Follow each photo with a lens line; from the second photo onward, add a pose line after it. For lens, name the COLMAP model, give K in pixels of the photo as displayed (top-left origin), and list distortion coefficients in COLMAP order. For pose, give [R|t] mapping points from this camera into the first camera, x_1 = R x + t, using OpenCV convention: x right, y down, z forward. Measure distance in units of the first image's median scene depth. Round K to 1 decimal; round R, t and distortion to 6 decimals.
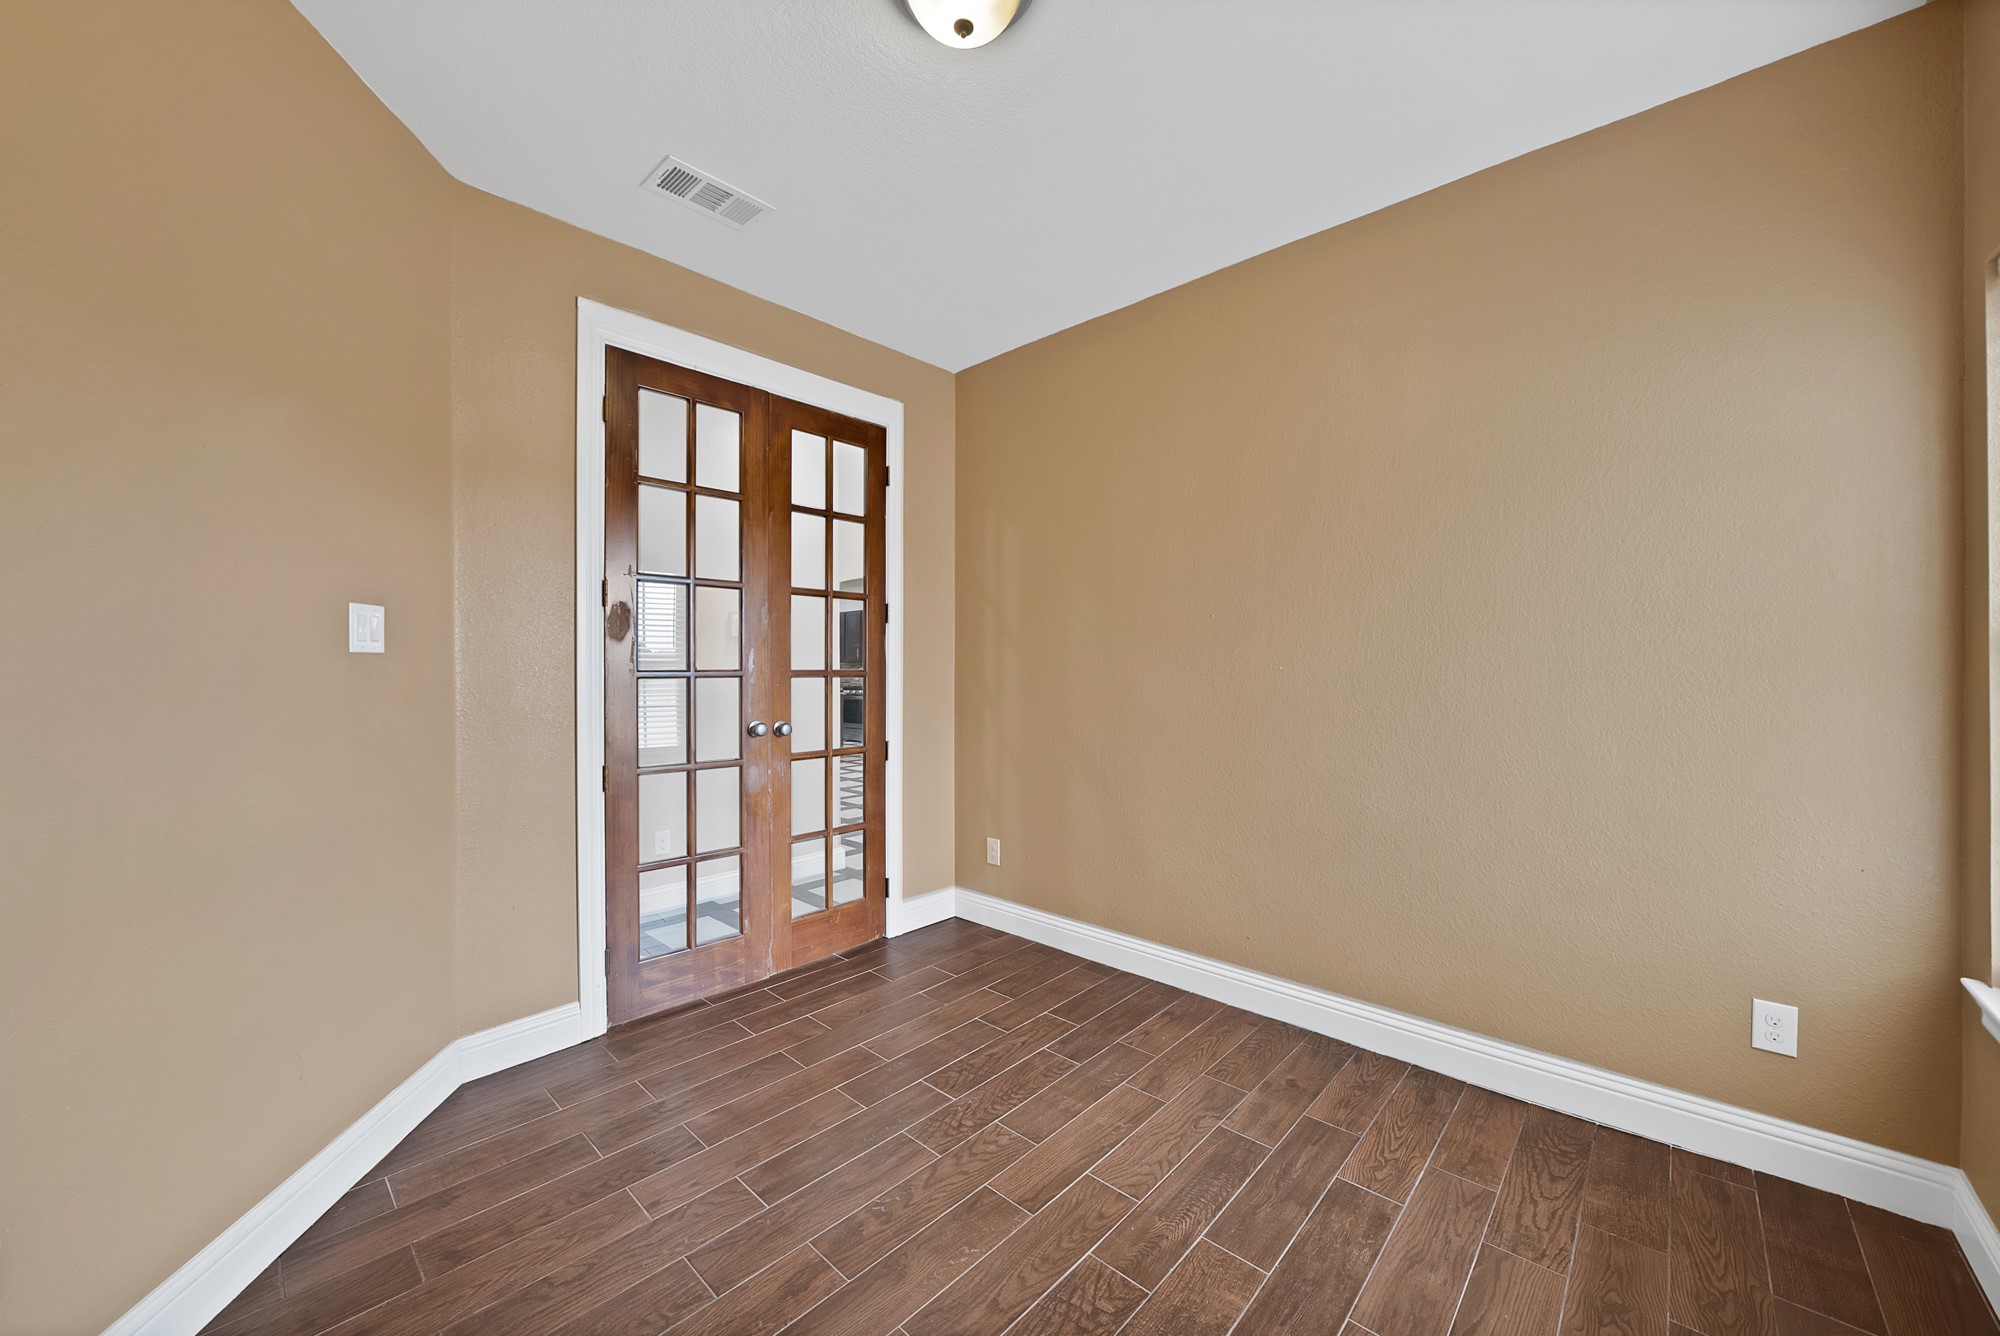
lens RADIAL K [[745.2, 0, 1002.4], [0, 745.2, 666.1], [0, 0, 1]] dist [-0.023028, 0.003171]
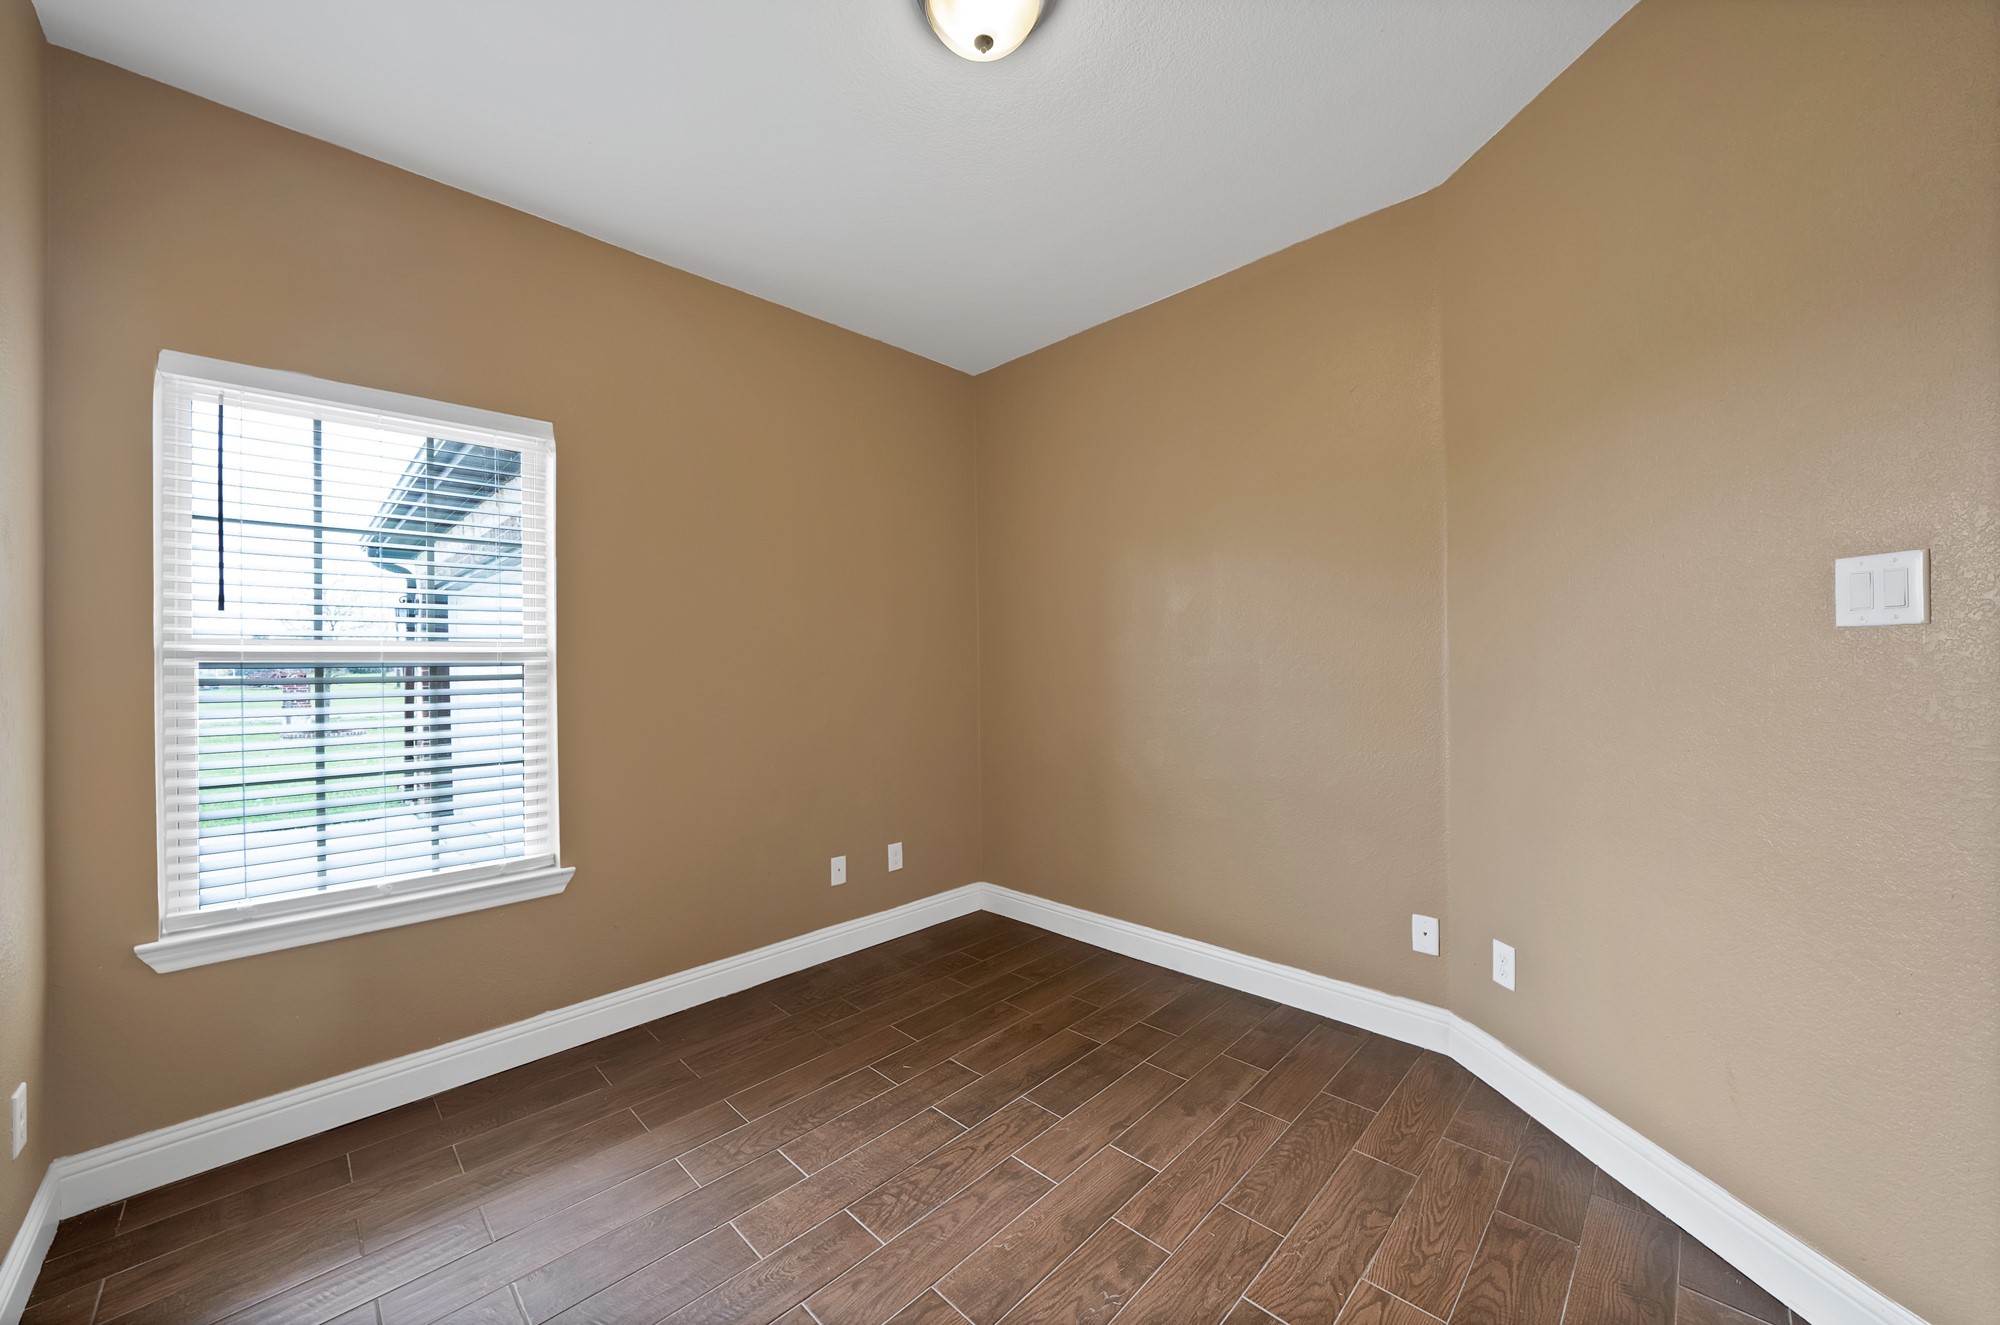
lens RADIAL K [[745.2, 0, 1008.1], [0, 745.2, 656.5], [0, 0, 1]] dist [-0.023028, 0.003171]
pose [[-0.999562, 0.019483, 0.022254, -0.089051], [0.019498, 0.999810, 0.000460, -0.005578], [-0.022241, 0.000893, -0.999752, 2.002575]]
